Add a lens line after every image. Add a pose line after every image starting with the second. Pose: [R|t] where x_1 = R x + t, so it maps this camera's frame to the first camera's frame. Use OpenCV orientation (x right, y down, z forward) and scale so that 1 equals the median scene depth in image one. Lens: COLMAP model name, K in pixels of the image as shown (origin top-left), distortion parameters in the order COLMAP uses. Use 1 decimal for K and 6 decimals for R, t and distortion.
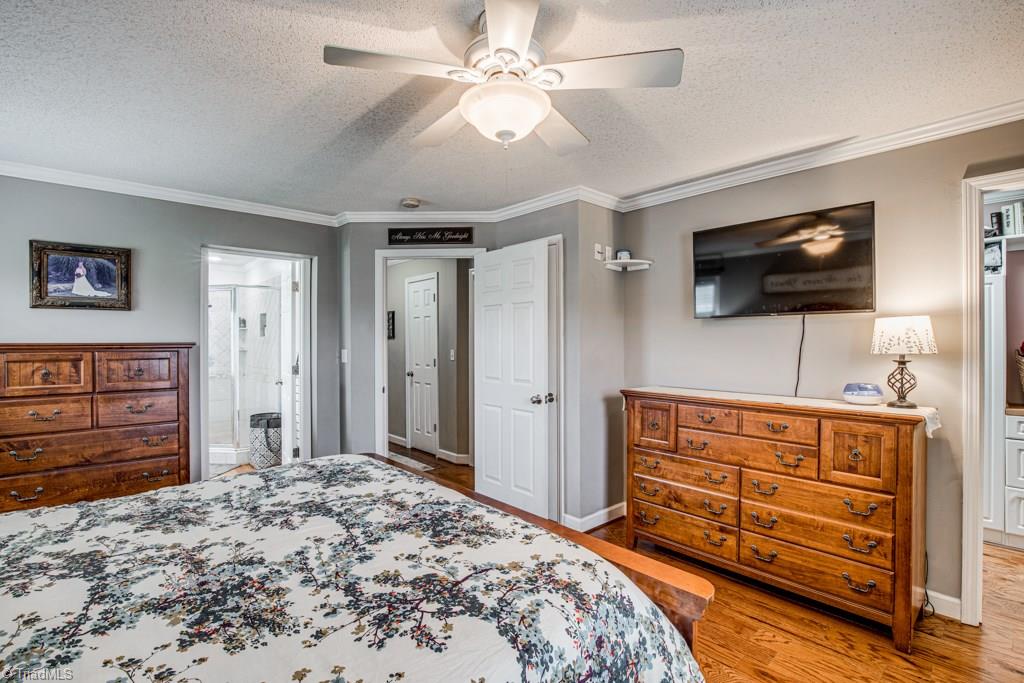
lens RADIAL K [[466.6, 0, 517.8], [0, 466.6, 341.9], [0, 0, 1]] dist [-0.026505, -0.000493]
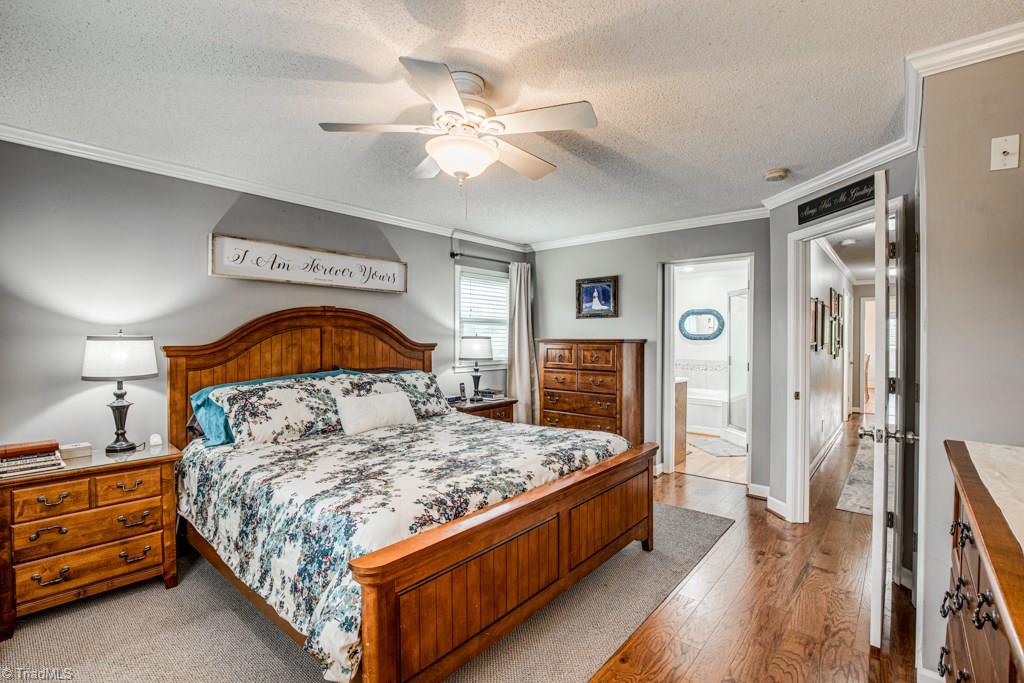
lens RADIAL K [[466.6, 0, 516.7], [0, 466.6, 339.9], [0, 0, 1]] dist [-0.026505, -0.000493]
pose [[0.138162, 0.005977, -0.990392, 0.752468], [-0.005975, 0.999969, 0.005202, -0.001665], [0.990392, 0.005199, 0.138194, 0.587160]]
